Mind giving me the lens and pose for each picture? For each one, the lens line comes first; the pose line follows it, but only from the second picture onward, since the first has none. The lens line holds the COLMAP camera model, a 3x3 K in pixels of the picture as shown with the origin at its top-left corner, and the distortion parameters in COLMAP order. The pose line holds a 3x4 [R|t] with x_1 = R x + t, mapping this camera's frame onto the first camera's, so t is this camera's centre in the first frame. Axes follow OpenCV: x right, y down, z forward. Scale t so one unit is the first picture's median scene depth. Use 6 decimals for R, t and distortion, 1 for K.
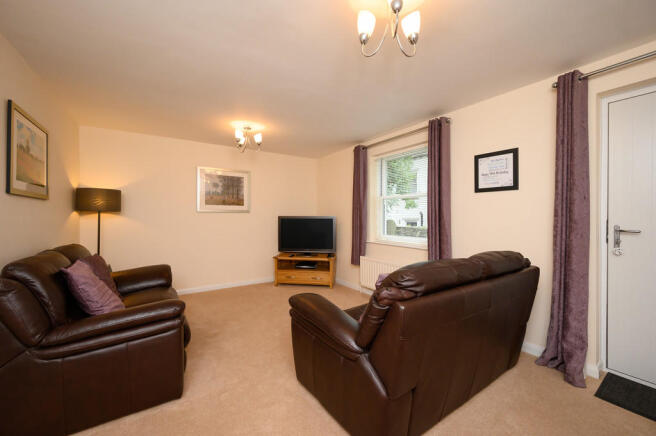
lens RADIAL K [[259.6, 0, 329.3], [0, 259.6, 217.0], [0, 0, 1]] dist [0.001908, 0.000329]
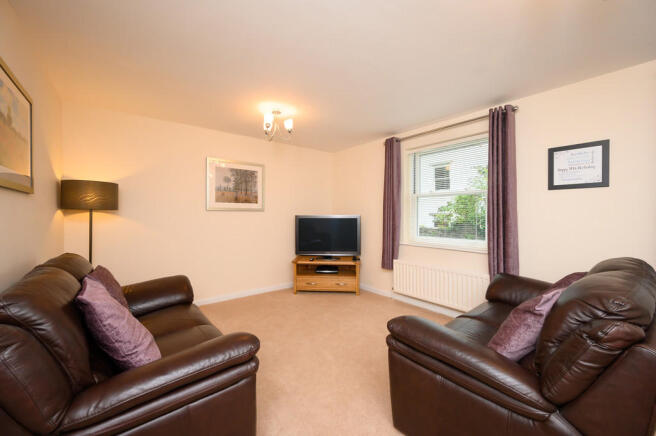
lens RADIAL K [[259.6, 0, 331.4], [0, 259.6, 217.6], [0, 0, 1]] dist [0.001908, 0.000329]
pose [[0.996415, 0.000003, 0.084605, -0.236699], [-0.000646, 0.999971, 0.007579, -0.004219], [-0.084603, -0.007606, 0.996386, 0.153607]]
